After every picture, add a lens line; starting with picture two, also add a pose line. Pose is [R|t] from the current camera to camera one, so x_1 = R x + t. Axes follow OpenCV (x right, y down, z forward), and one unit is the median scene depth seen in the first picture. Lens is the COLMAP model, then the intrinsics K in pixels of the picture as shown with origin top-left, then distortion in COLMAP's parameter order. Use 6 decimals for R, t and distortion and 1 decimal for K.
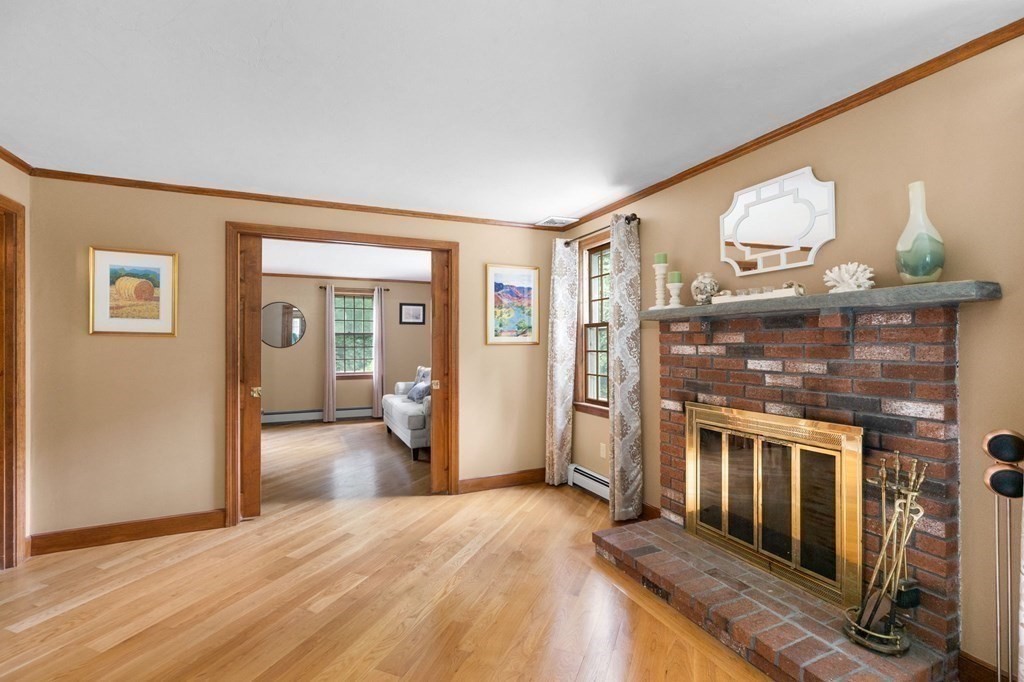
lens RADIAL K [[464.1, 0, 507.2], [0, 464.1, 343.2], [0, 0, 1]] dist [-0.010192, 0.003249]
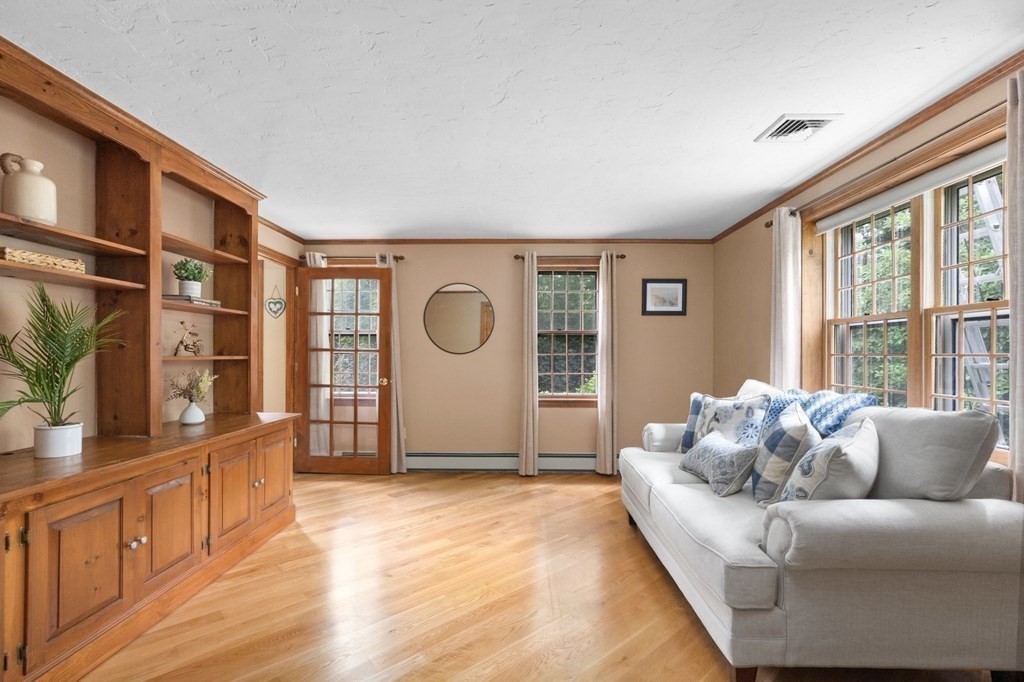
lens RADIAL K [[464.1, 0, 514.8], [0, 464.1, 351.4], [0, 0, 1]] dist [-0.010192, 0.003249]
pose [[0.906740, 0.004455, -0.421668, -0.135506], [-0.005792, 0.999981, -0.001888, 0.006983], [0.421651, 0.004154, 0.906748, 0.417162]]
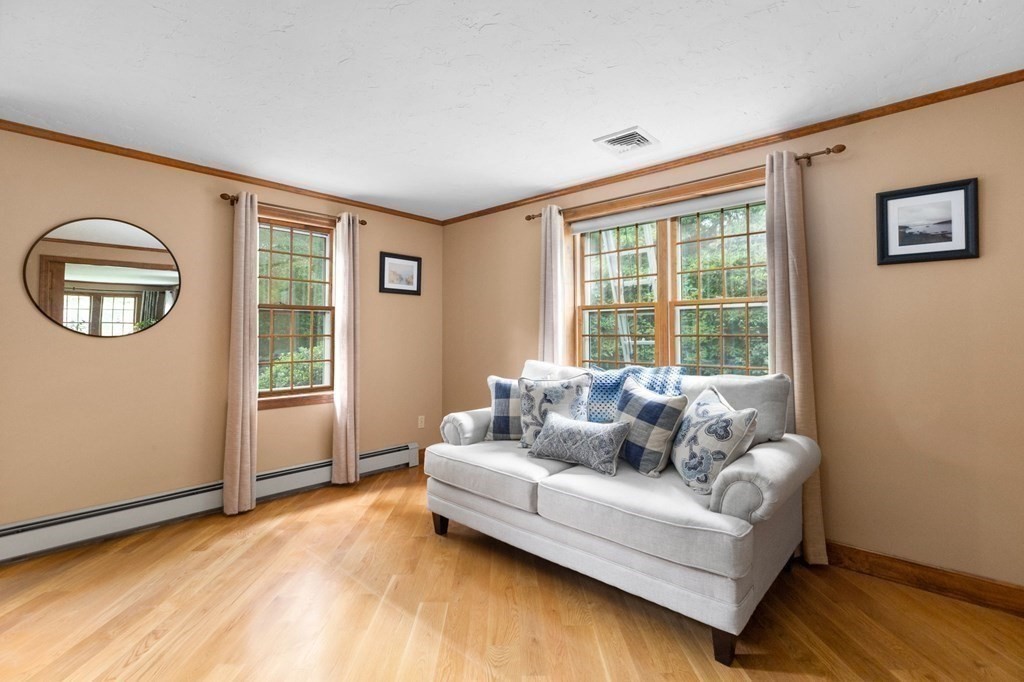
lens RADIAL K [[464.1, 0, 510.6], [0, 464.1, 316.8], [0, 0, 1]] dist [-0.010192, 0.003249]
pose [[0.916620, 0.017807, 0.399362, -0.315717], [-0.001889, 0.999189, -0.040217, 0.007227], [-0.399754, 0.036110, 0.915911, 0.485165]]
